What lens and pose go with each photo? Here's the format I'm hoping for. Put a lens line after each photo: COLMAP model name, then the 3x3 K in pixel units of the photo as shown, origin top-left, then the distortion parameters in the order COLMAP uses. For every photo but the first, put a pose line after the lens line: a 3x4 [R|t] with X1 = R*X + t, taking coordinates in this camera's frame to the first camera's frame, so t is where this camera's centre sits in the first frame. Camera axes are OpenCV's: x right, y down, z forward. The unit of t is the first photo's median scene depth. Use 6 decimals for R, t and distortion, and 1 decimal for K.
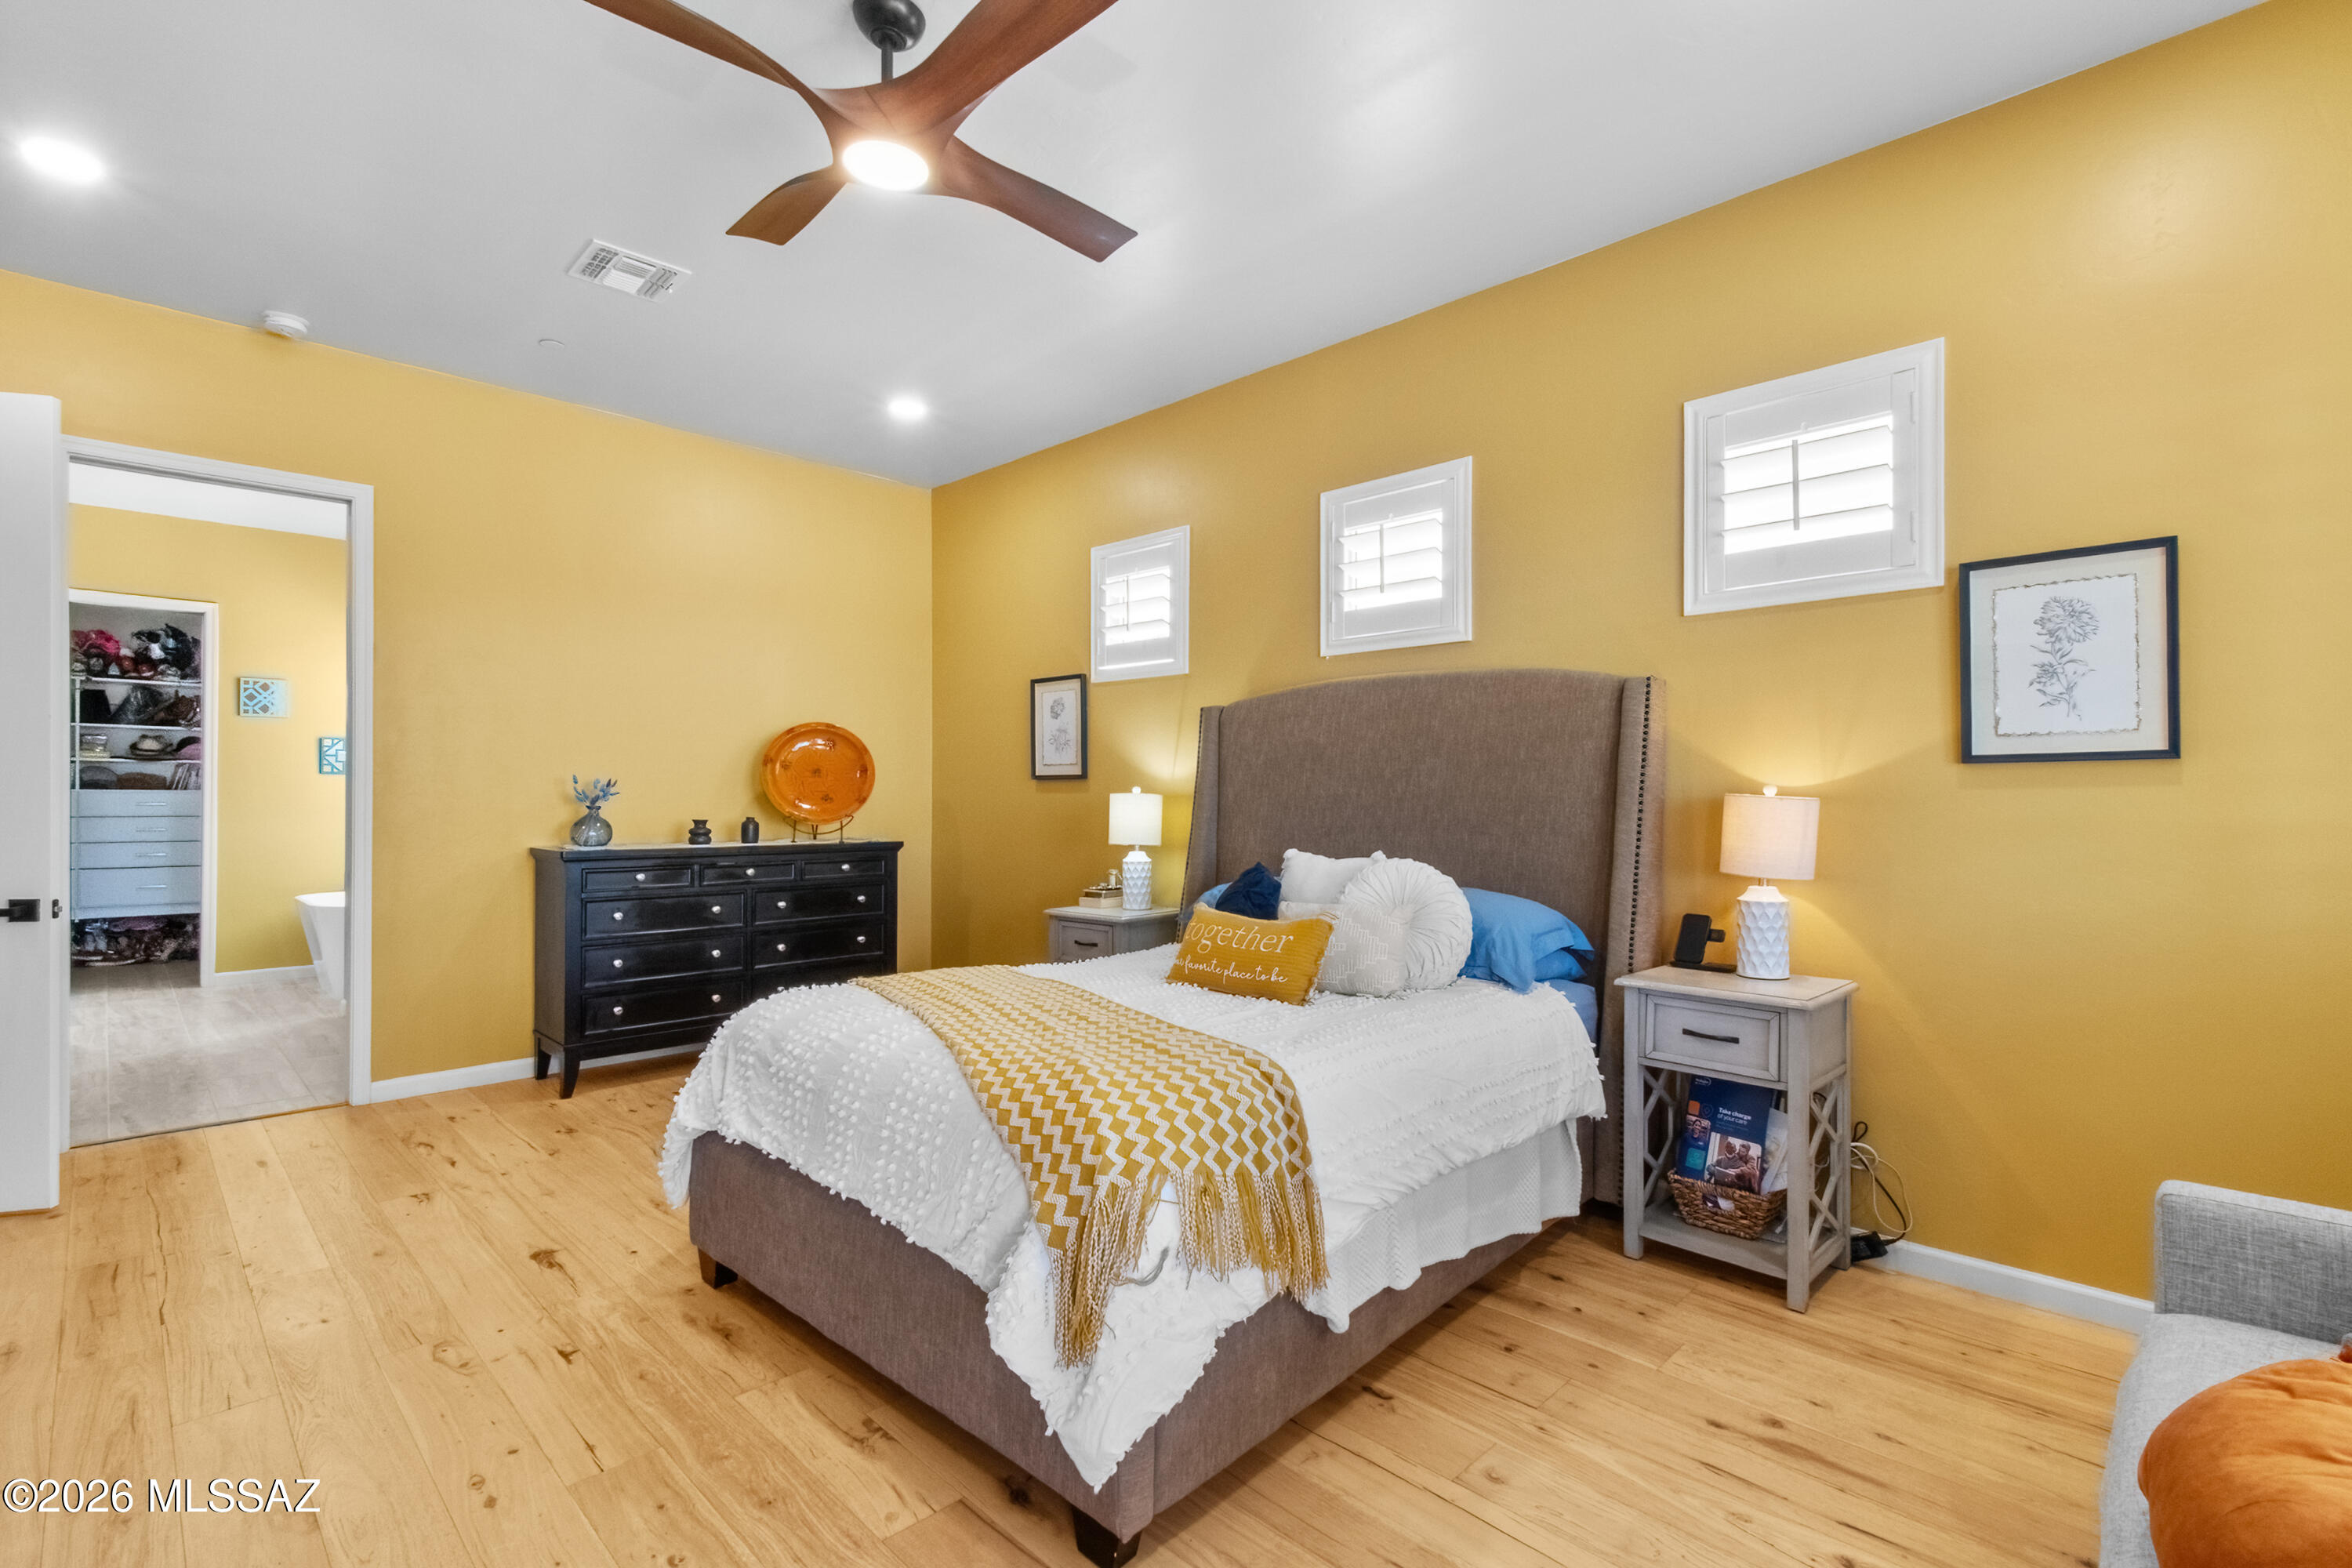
lens RADIAL K [[1056.1, 0, 1153.4], [0, 1056.1, 802.1], [0, 0, 1]] dist [0.008612, -0.003165]
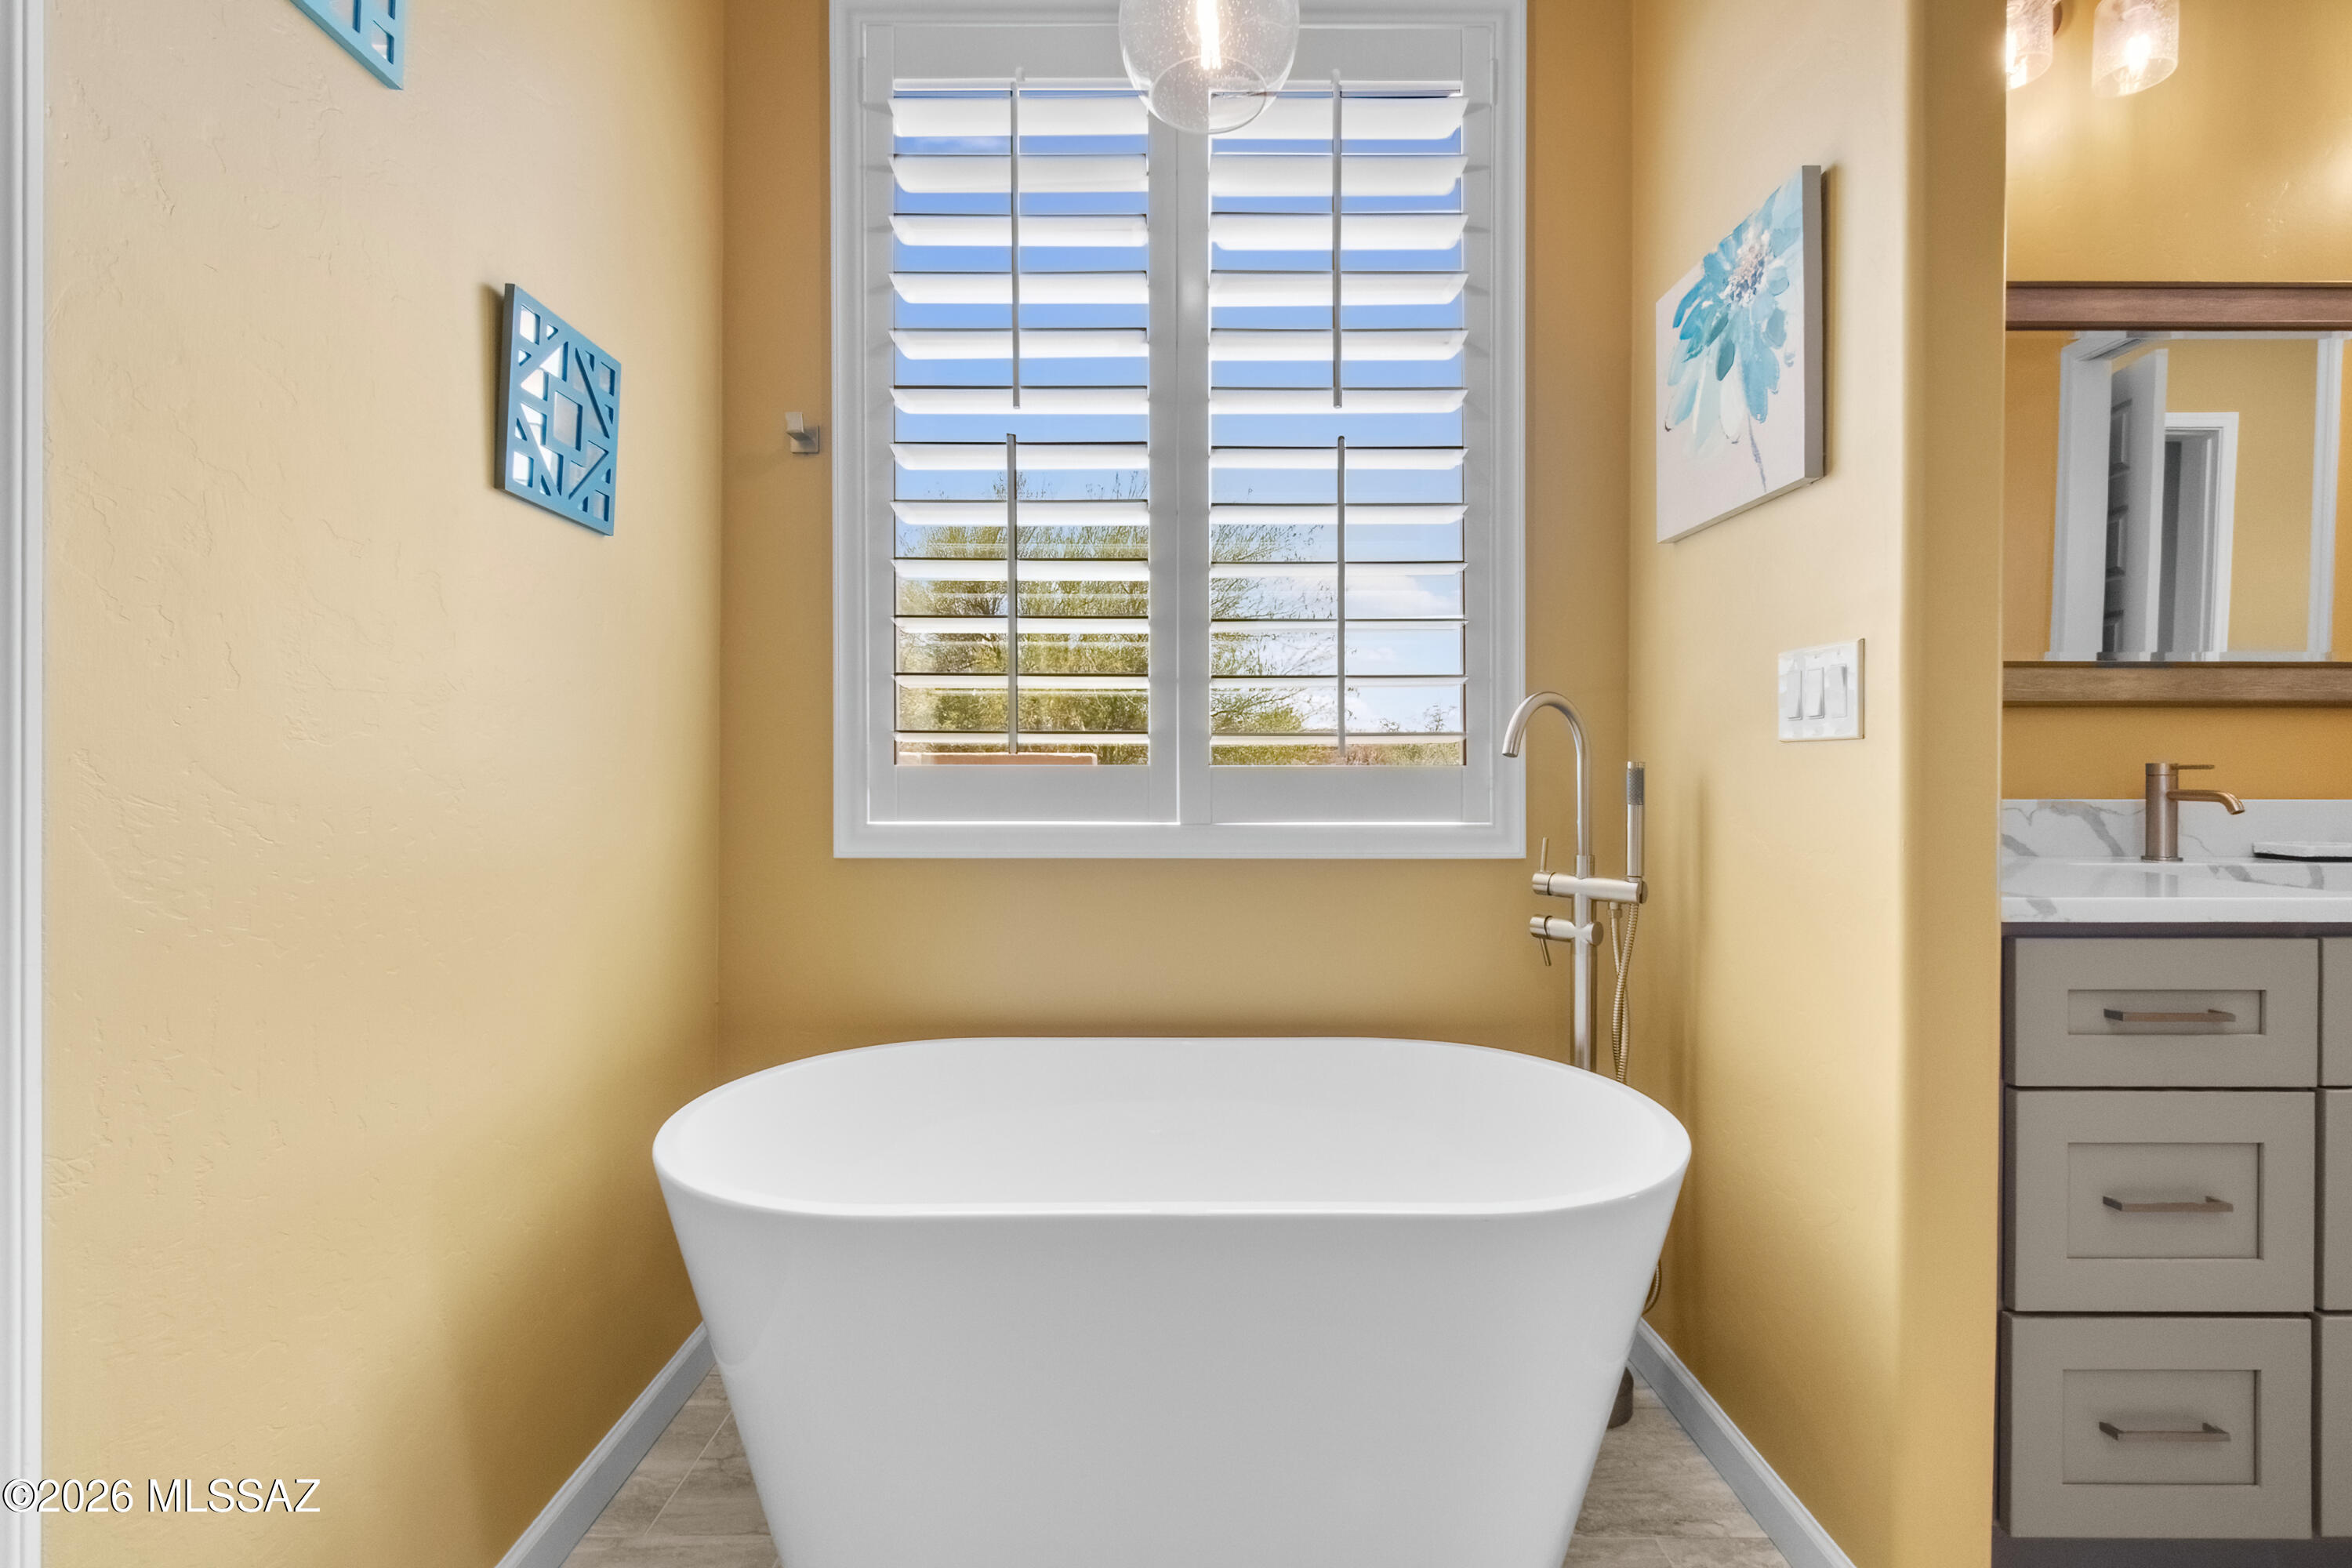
lens RADIAL K [[1056.1, 0, 1180.1], [0, 1056.1, 778.5], [0, 0, 1]] dist [0.008612, -0.003165]
pose [[0.700164, -0.007576, 0.713941, -0.758695], [0.002359, 0.999963, 0.008297, 0.018565], [-0.713978, -0.004125, 0.700156, 0.723808]]
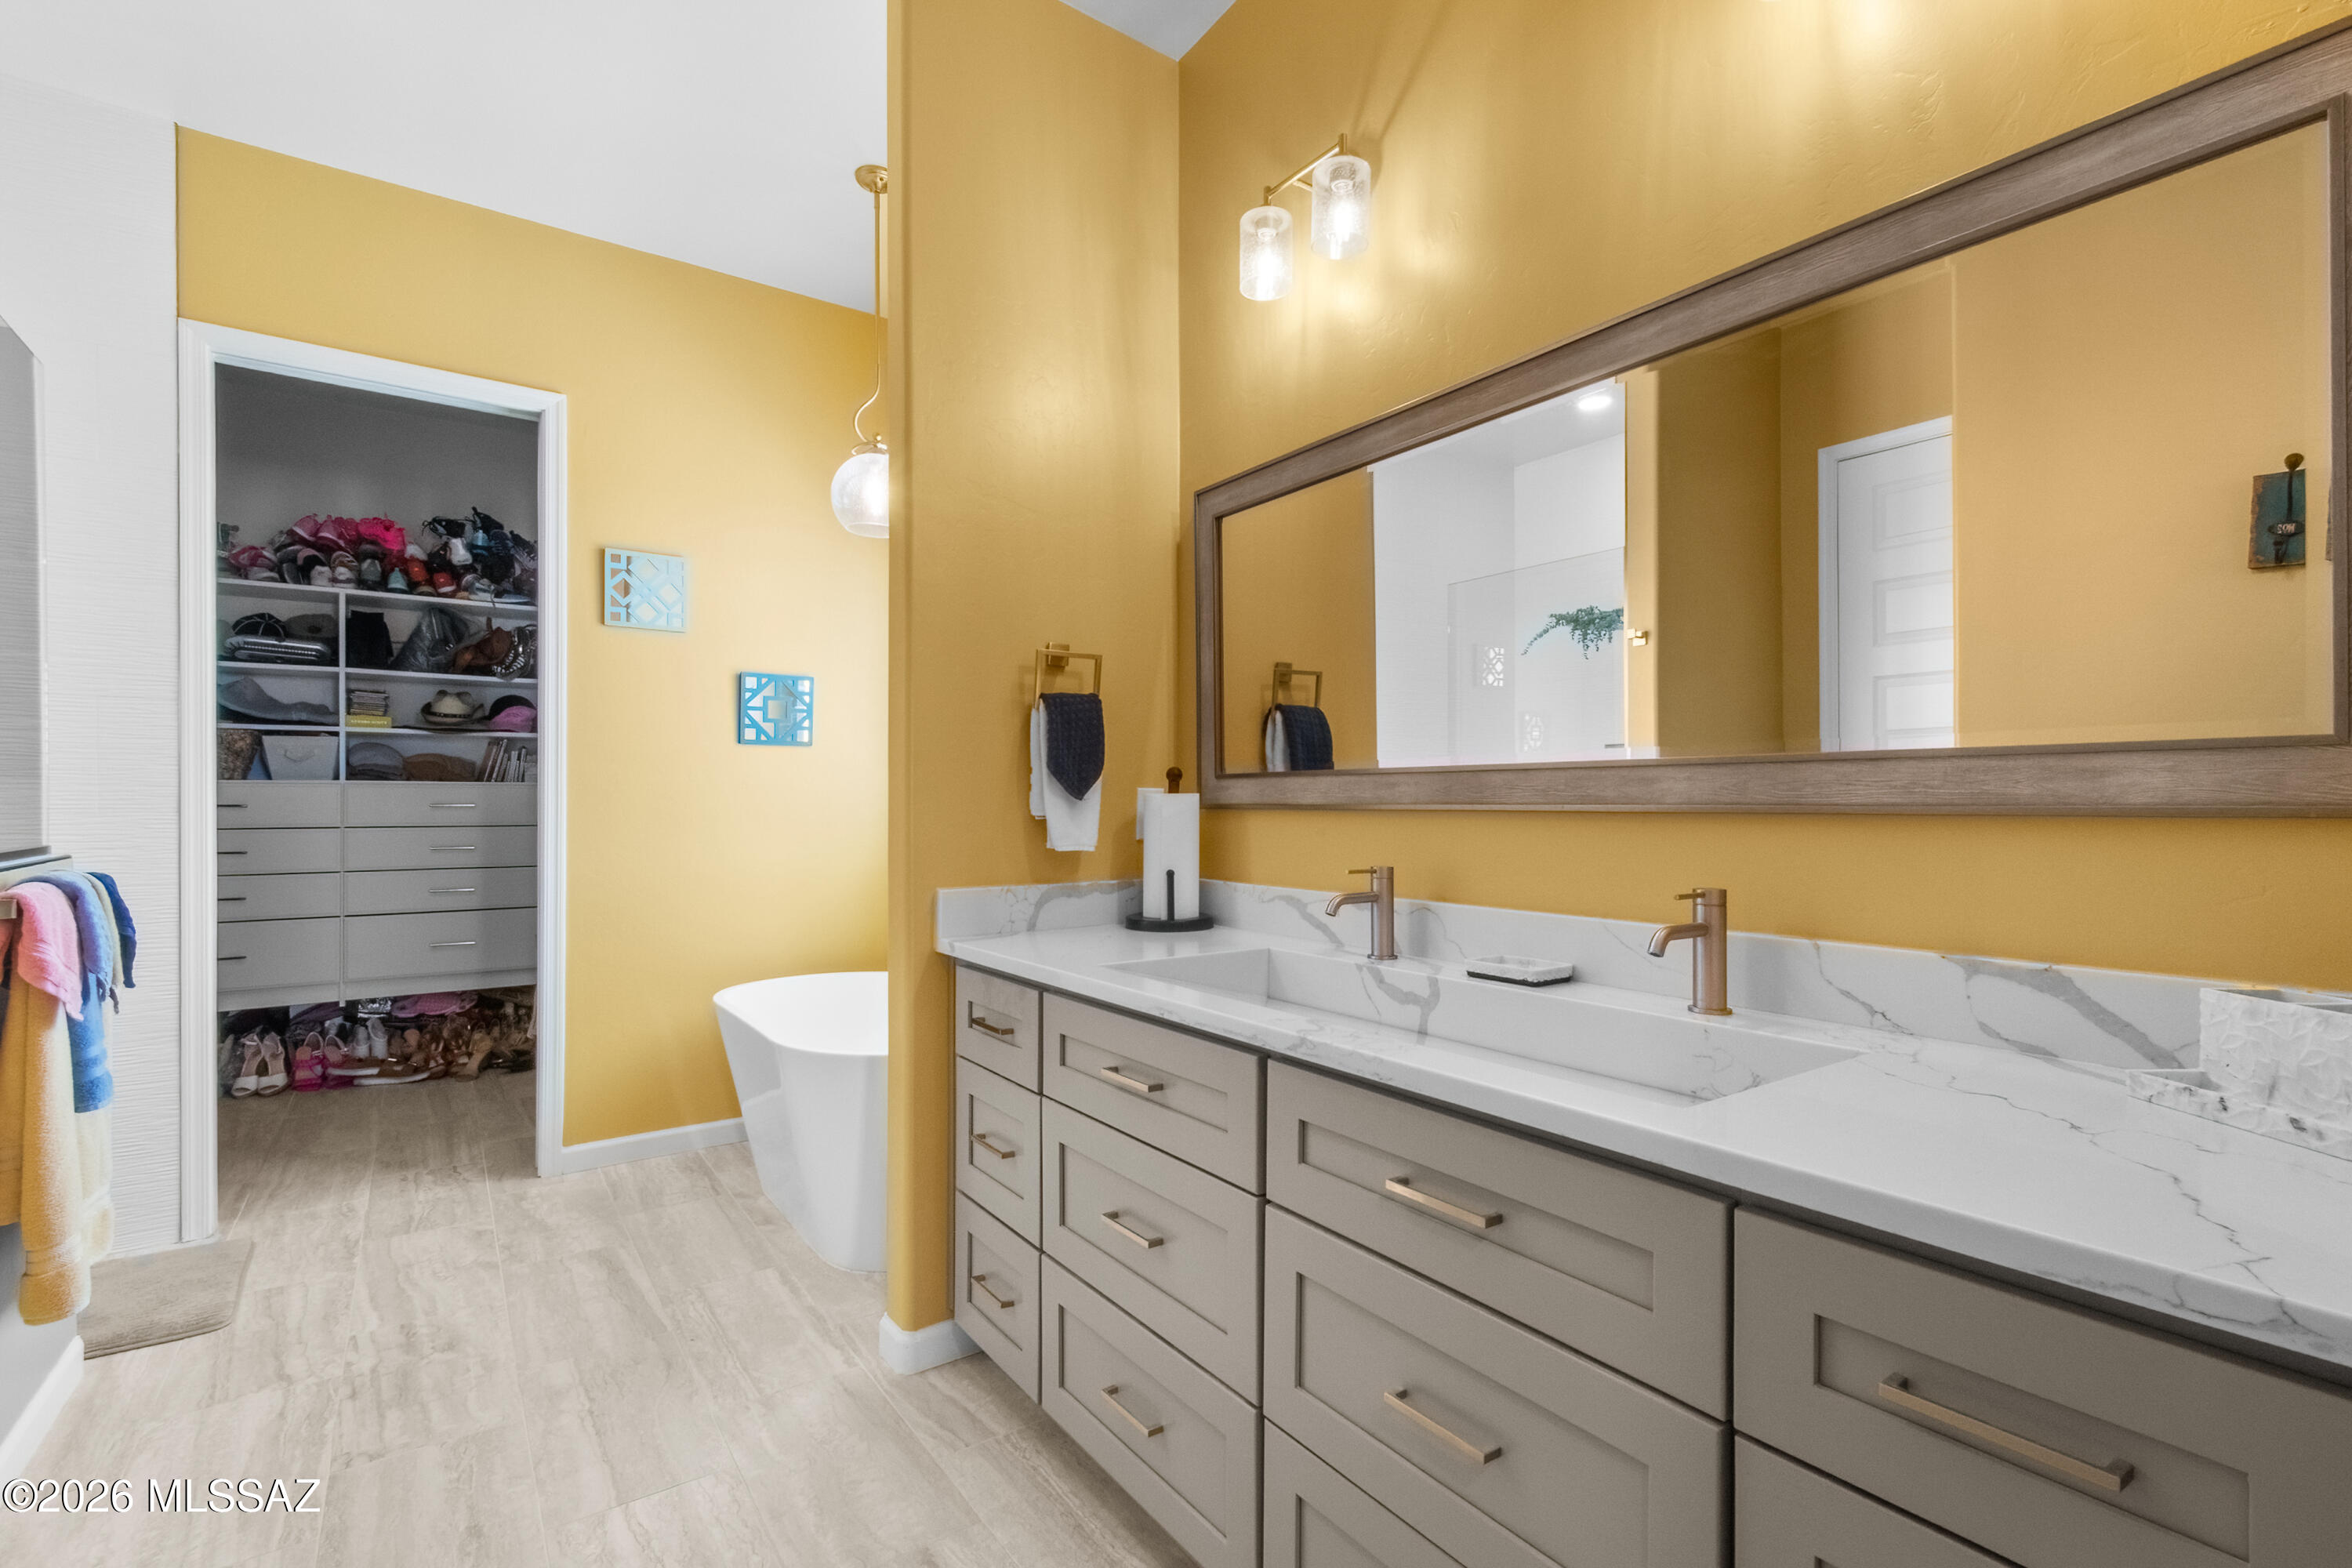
lens RADIAL K [[1056.1, 0, 1171.3], [0, 1056.1, 800.7], [0, 0, 1]] dist [0.008612, -0.003165]
pose [[0.986204, -0.005393, -0.165444, -0.451425], [0.005082, 0.999984, -0.002300, 0.002758], [0.165454, 0.001427, 0.986216, 0.483910]]
